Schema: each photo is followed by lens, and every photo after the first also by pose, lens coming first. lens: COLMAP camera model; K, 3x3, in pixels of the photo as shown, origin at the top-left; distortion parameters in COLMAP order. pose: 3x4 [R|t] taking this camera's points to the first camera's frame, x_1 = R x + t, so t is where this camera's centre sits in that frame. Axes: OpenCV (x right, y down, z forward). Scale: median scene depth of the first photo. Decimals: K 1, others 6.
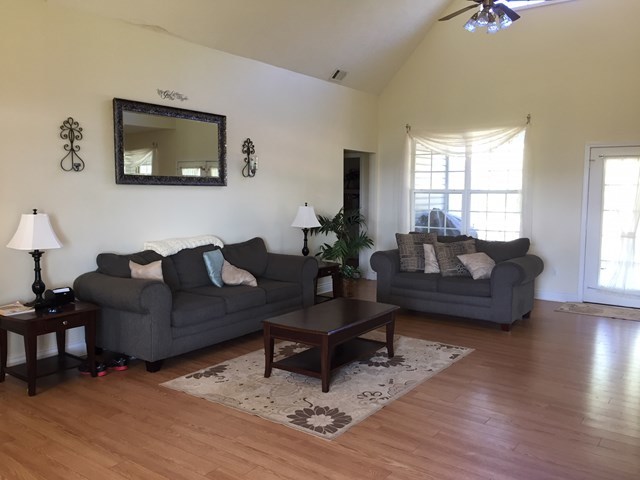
lens RADIAL K [[543.6, 0, 320.0], [0, 543.6, 240.0], [0, 0, 1]] dist [0.065479, -0.093196]
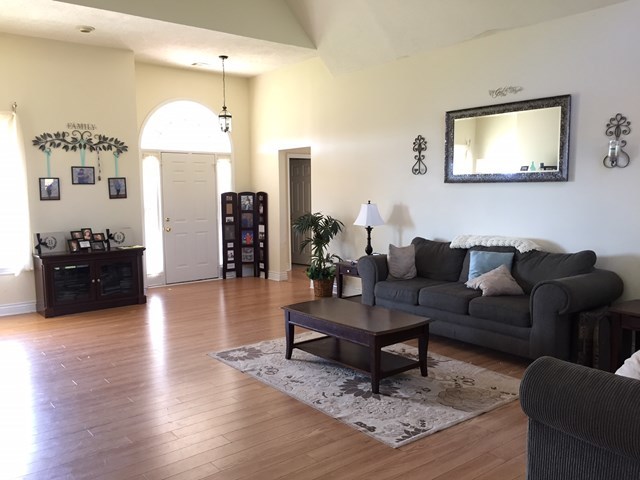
lens RADIAL K [[543.6, 0, 320.0], [0, 543.6, 240.0], [0, 0, 1]] dist [0.065479, -0.093196]
pose [[-0.257756, 0.082643, -0.962669, 0.910399], [-0.088135, 0.990171, 0.108602, -0.088539], [0.962182, 0.112838, -0.247939, 1.100844]]
